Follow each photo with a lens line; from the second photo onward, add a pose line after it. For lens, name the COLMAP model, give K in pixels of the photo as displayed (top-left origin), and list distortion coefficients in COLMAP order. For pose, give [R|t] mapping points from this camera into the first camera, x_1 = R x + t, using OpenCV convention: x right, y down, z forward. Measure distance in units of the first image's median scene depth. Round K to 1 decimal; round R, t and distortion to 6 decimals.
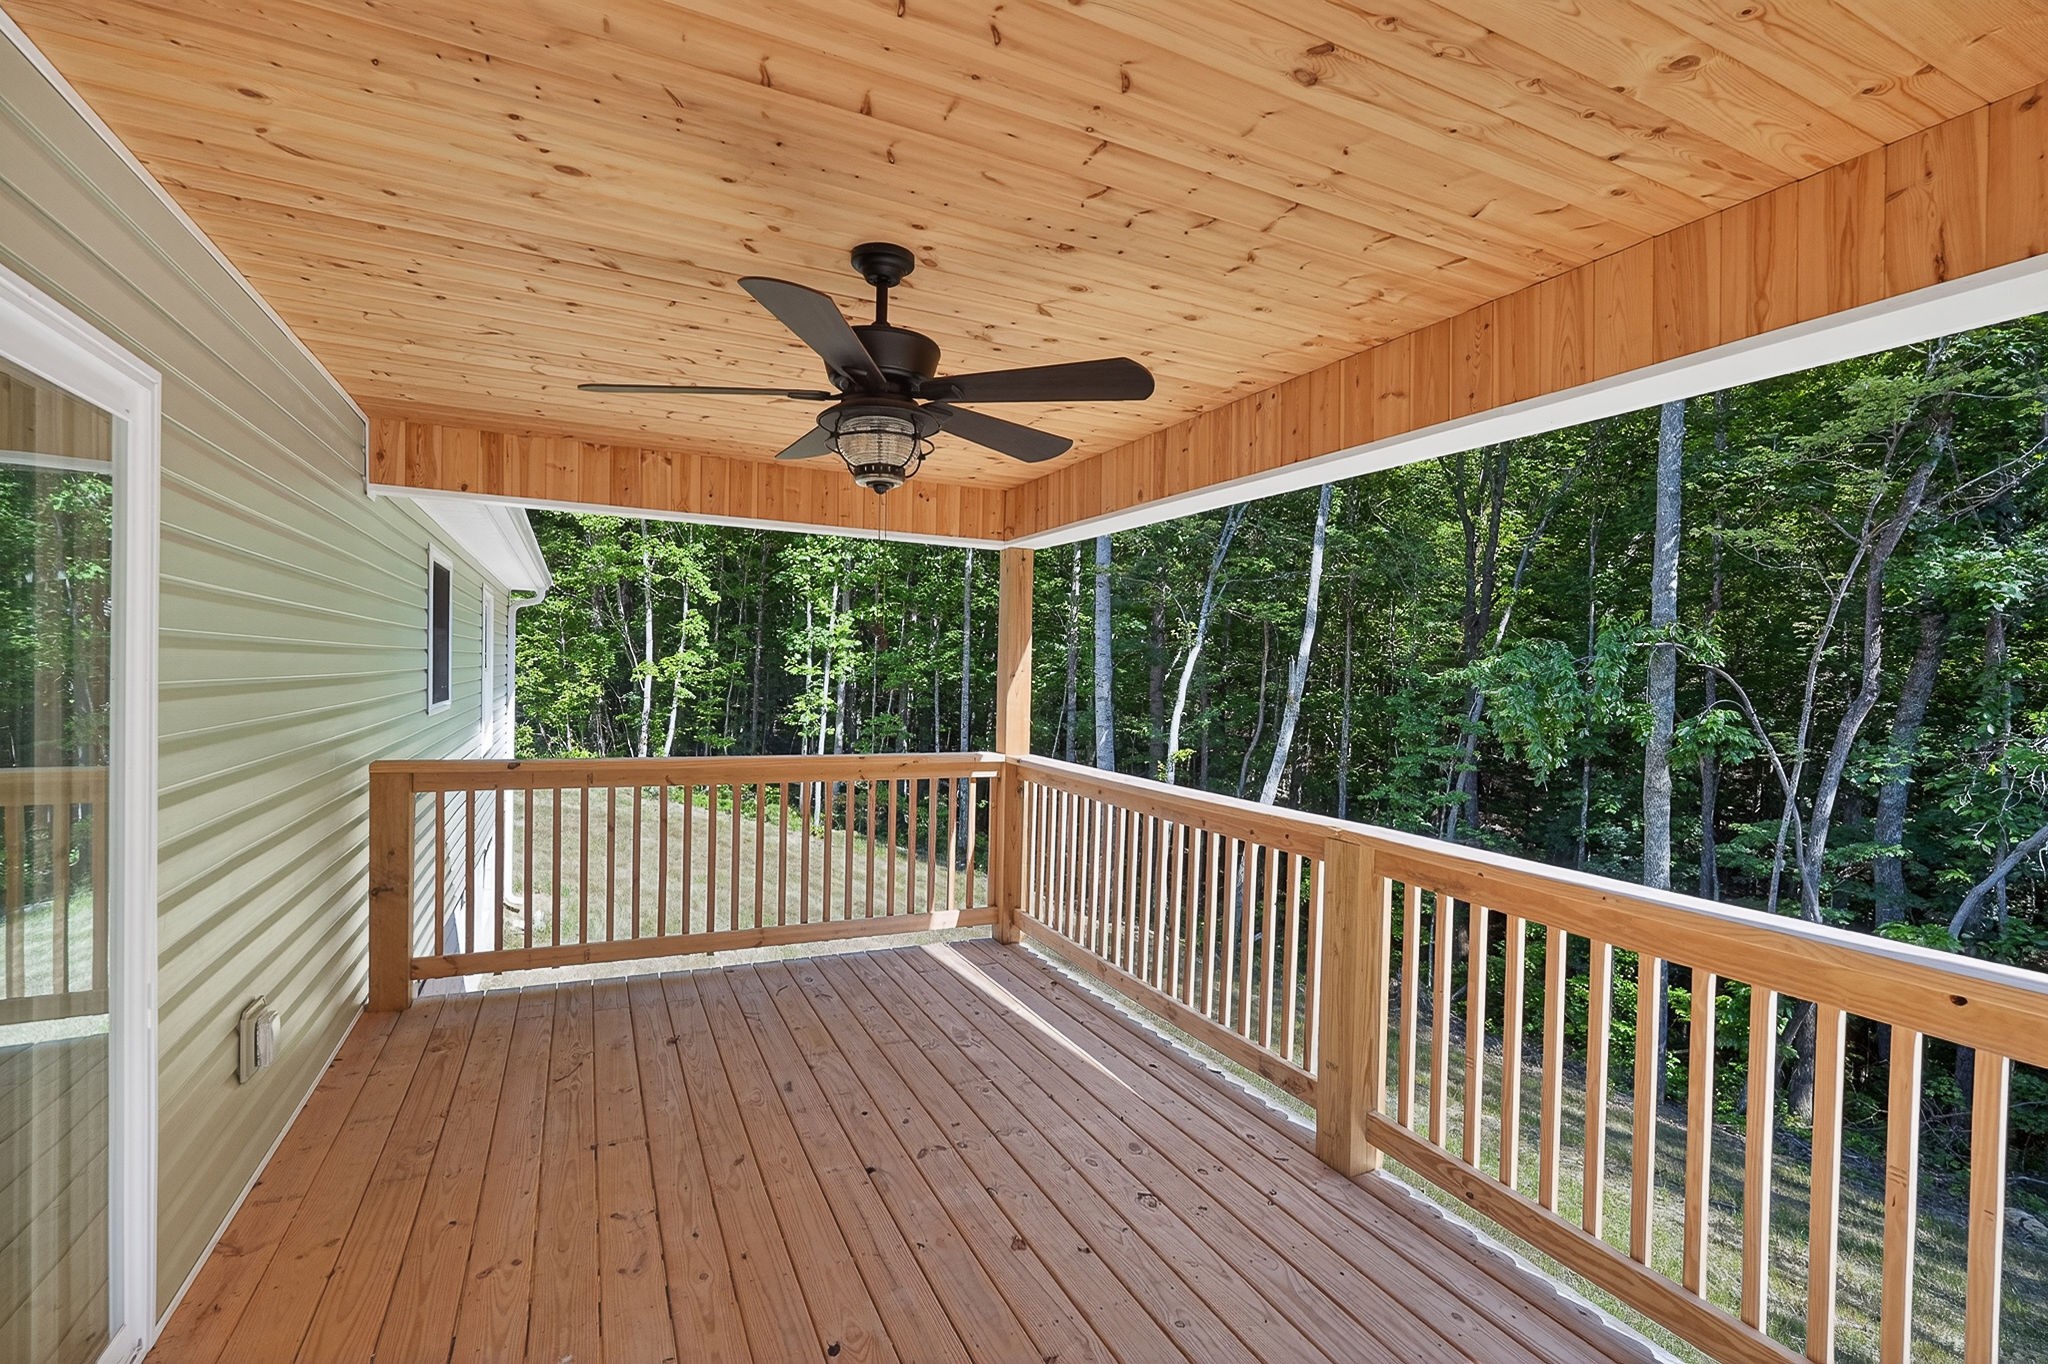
lens RADIAL K [[917.3, 0, 1024.0], [0, 917.3, 682.0], [0, 0, 1]] dist [-0.011184, -0.000201]
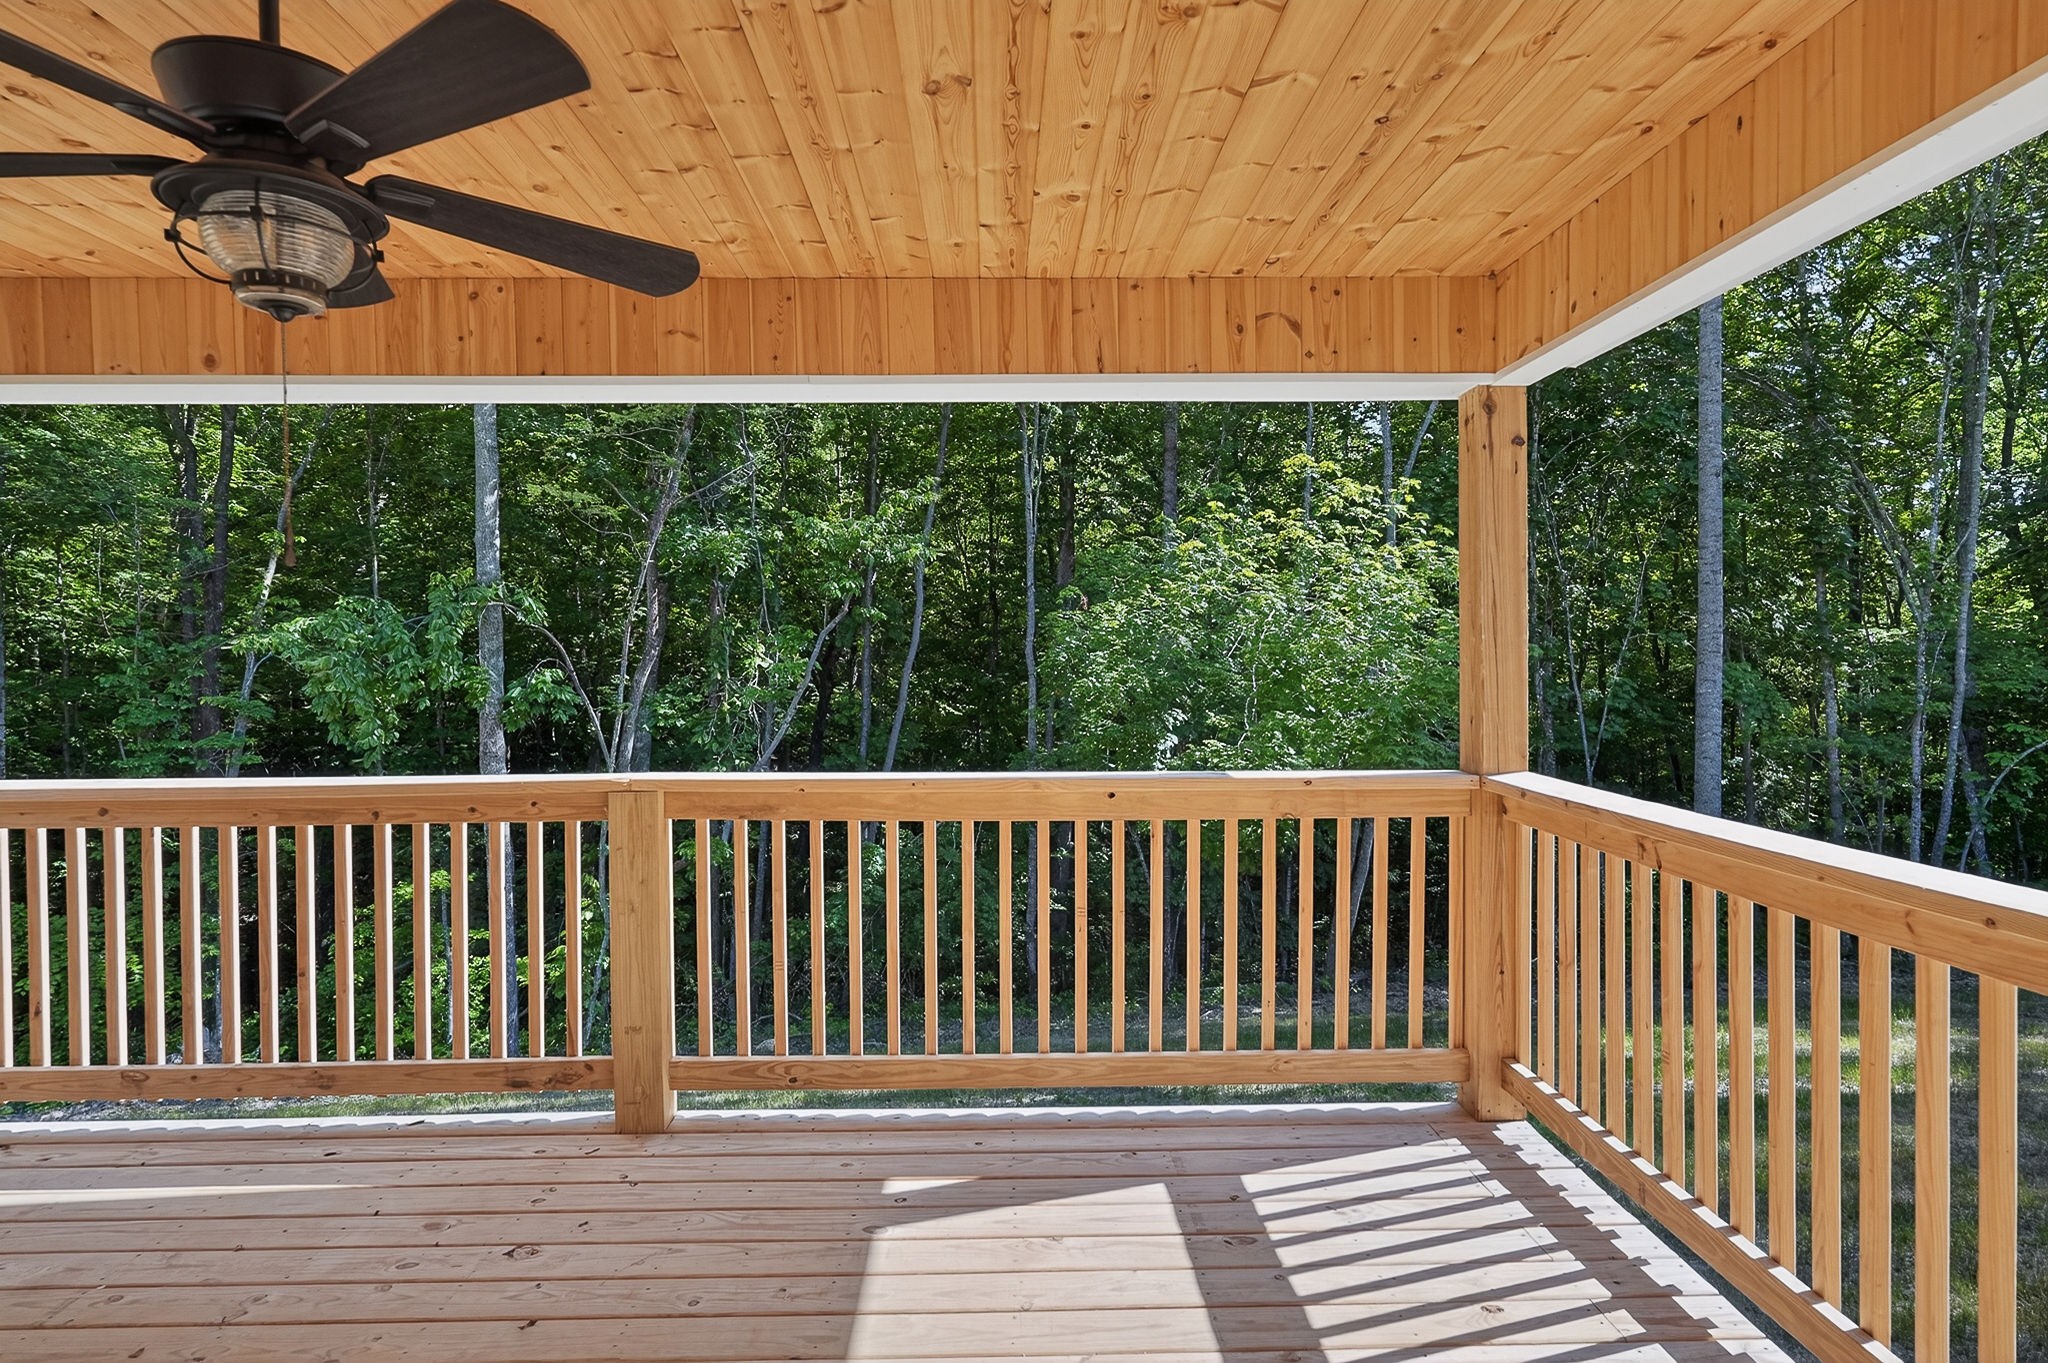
lens RADIAL K [[1055.6, 0, 1024.0], [0, 1055.6, 681.5], [0, 0, 1]] dist [-0.002215, -0.000797]
pose [[0.410674, -0.055501, 0.910091, -0.482238], [0.028824, 0.998437, 0.047882, 0.018685], [-0.911326, 0.006569, 0.411632, 0.179388]]
